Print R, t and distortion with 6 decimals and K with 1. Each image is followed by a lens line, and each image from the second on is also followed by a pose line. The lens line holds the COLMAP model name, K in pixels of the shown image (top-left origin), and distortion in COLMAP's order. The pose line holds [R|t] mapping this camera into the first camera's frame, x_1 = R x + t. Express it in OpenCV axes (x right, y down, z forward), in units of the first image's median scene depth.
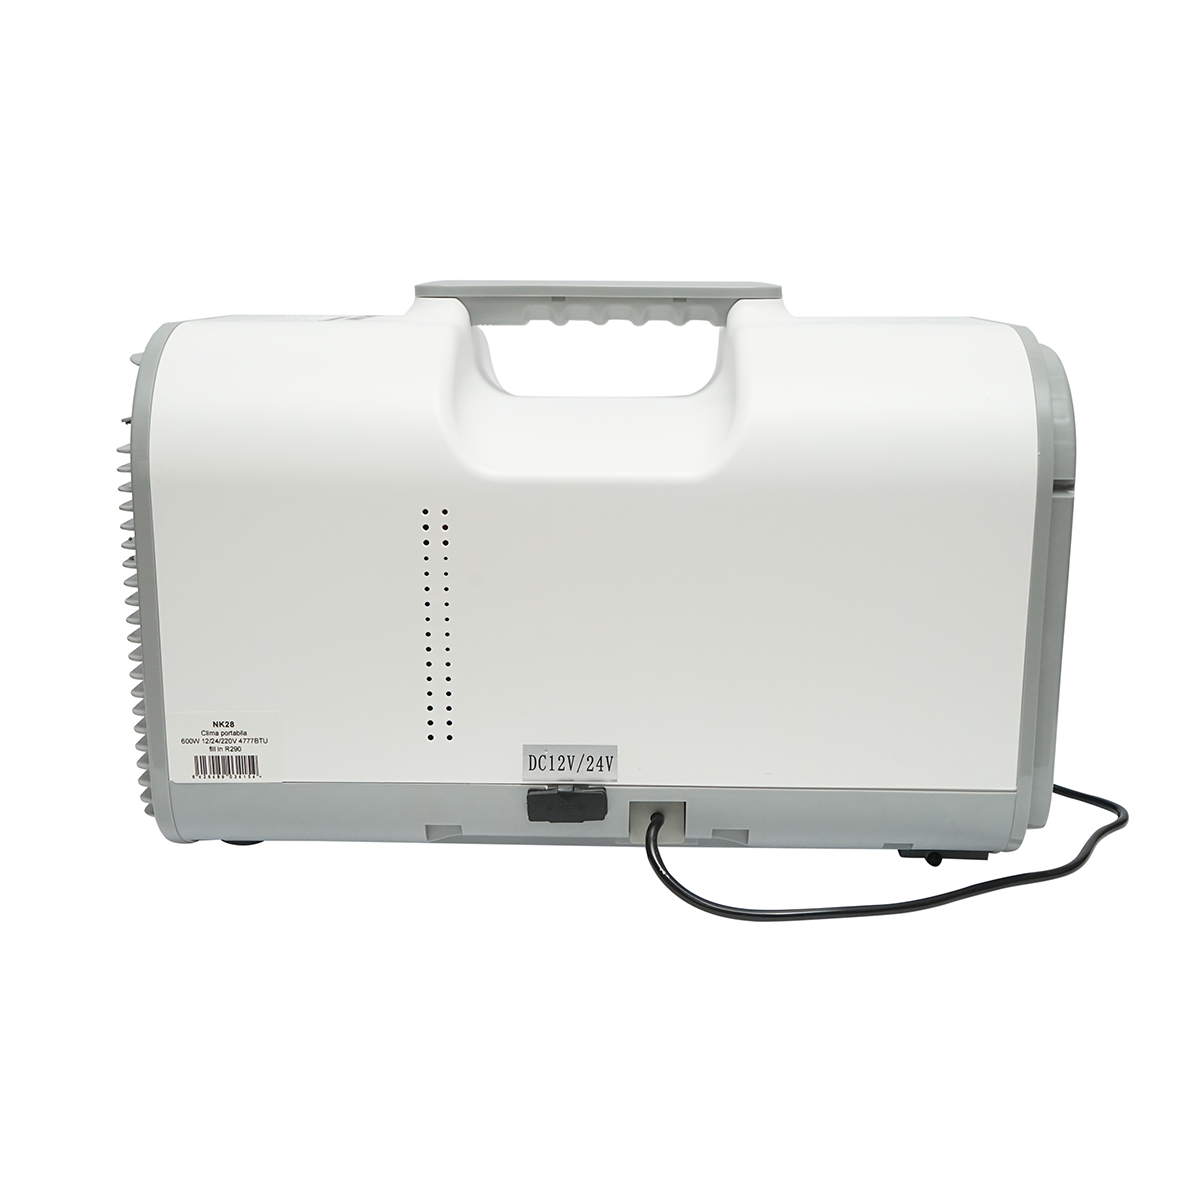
lens RADIAL K [[1353.3, 0, 600.0], [0, 1353.3, 600.0], [0, 0, 1]] dist [0.183732, -1.530434]
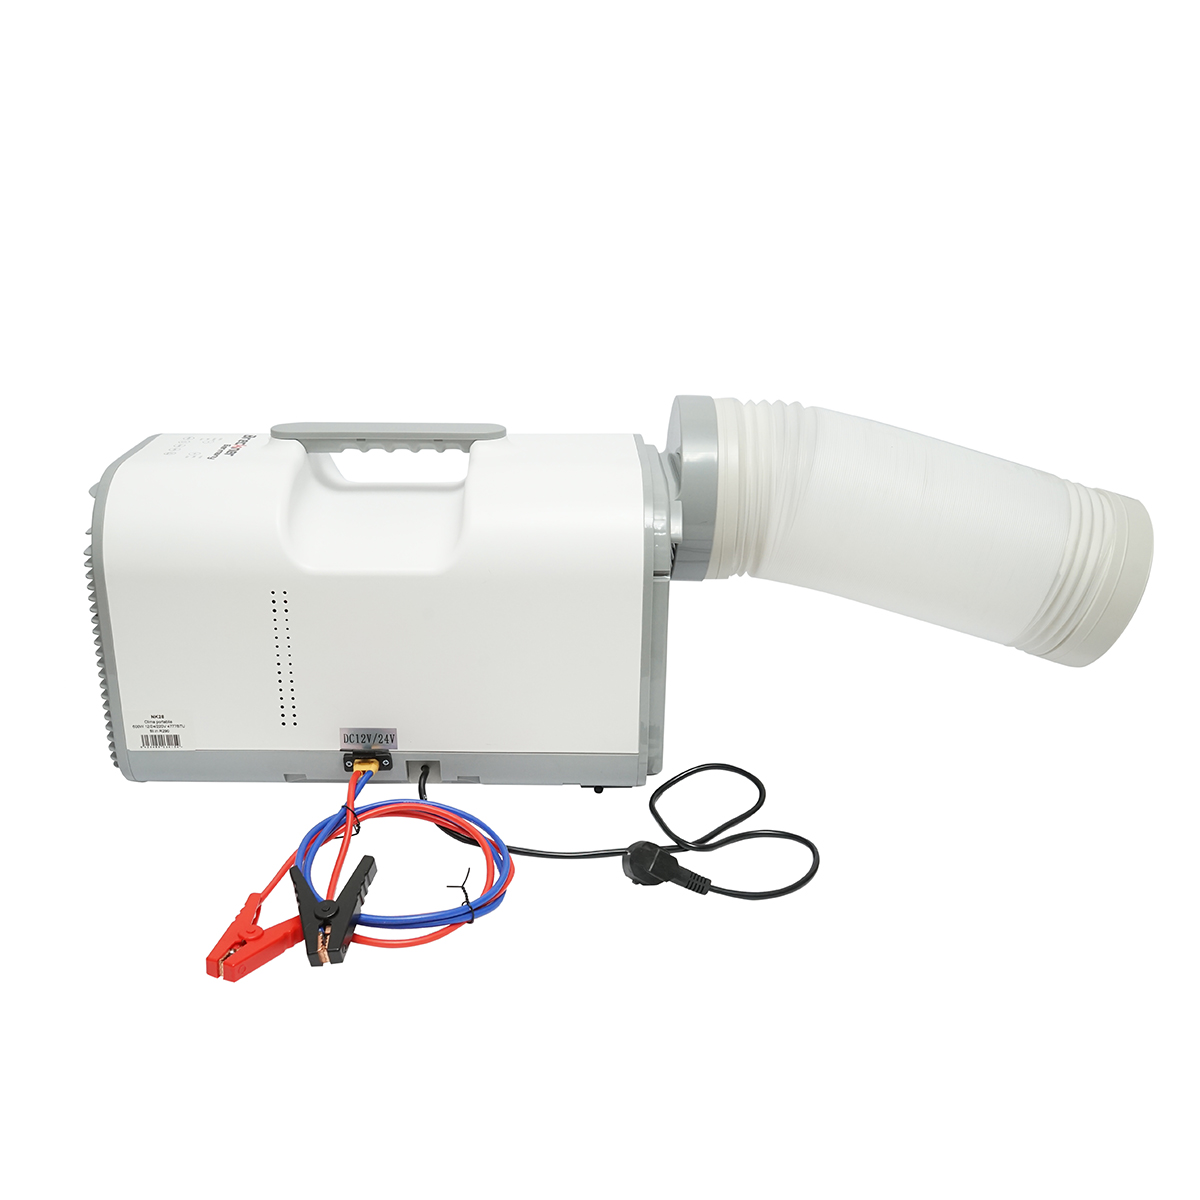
lens RADIAL K [[1353.3, 0, 600.0], [0, 1353.3, 600.0], [0, 0, 1]] dist [0.183732, -1.530434]
pose [[0.999227, -0.010937, 0.037748, 0.193497], [0.005923, 0.991433, 0.130480, -0.254548], [-0.038852, -0.130156, 0.990732, -0.613191]]
